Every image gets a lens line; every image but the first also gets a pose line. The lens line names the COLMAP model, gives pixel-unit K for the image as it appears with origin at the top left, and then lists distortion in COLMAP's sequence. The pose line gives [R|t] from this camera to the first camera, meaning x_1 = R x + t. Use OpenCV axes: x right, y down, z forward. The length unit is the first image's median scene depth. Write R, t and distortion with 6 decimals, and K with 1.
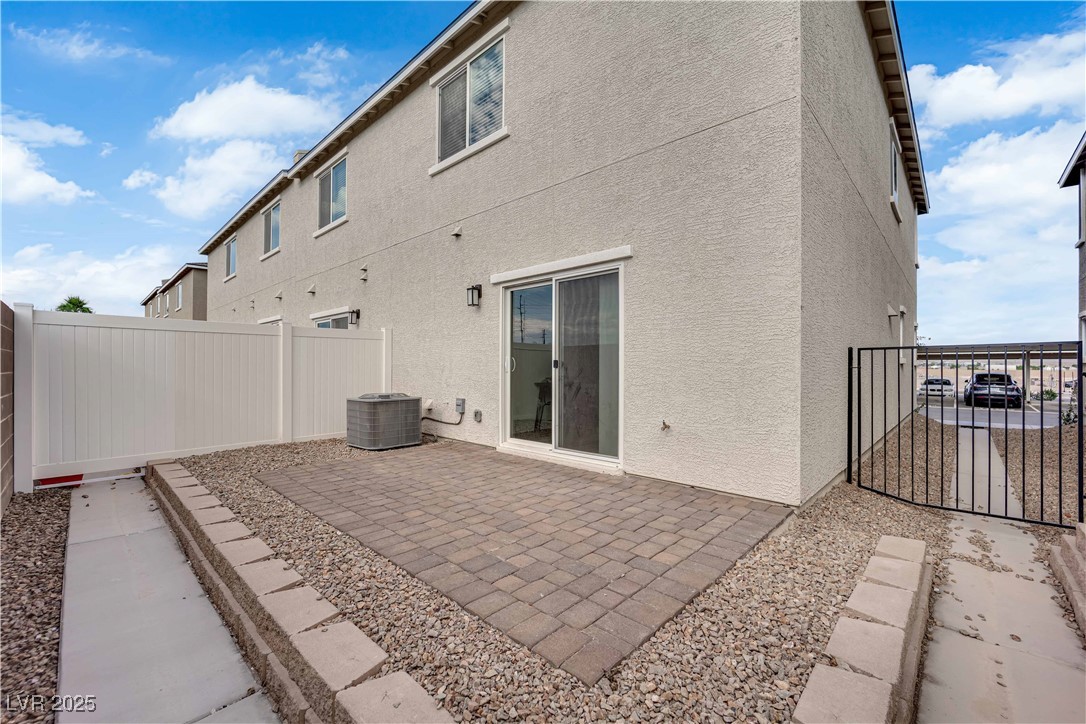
lens RADIAL K [[436.8, 0, 543.0], [0, 436.8, 362.0], [0, 0, 1]] dist [-0.010335, -0.000249]
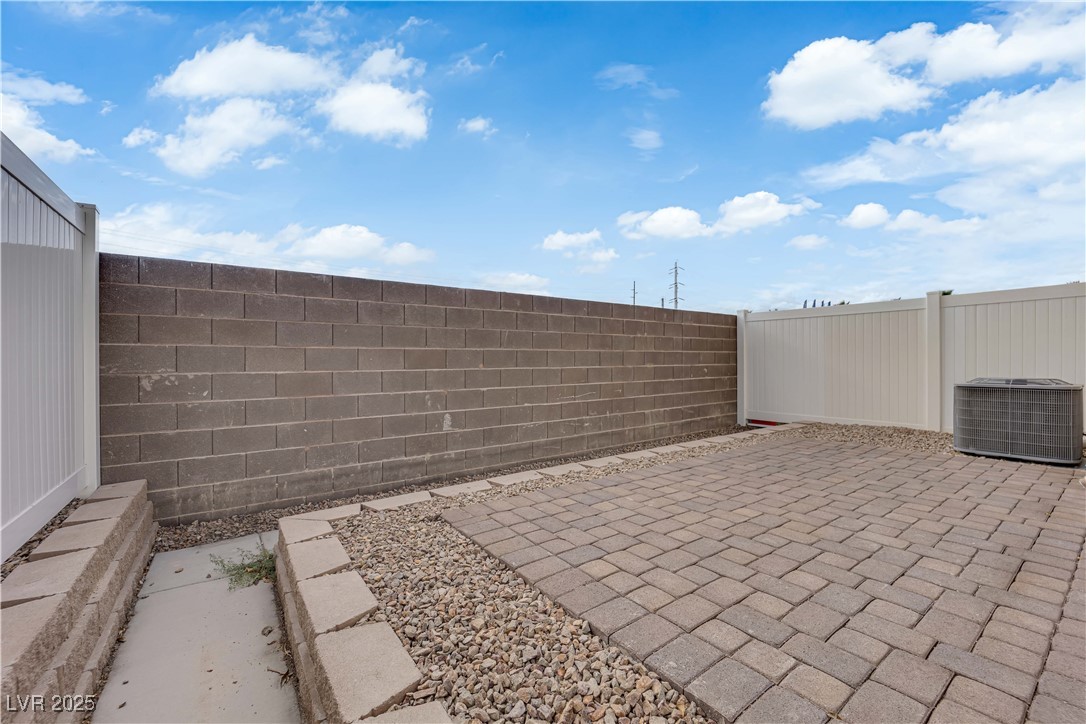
lens RADIAL K [[436.8, 0, 543.0], [0, 436.8, 362.0], [0, 0, 1]] dist [-0.010335, -0.000249]
pose [[-0.171407, 0.001453, -0.985199, 0.663856], [0.006840, 0.999977, 0.000284, 0.066880], [0.985177, -0.006690, -0.171412, 0.671664]]
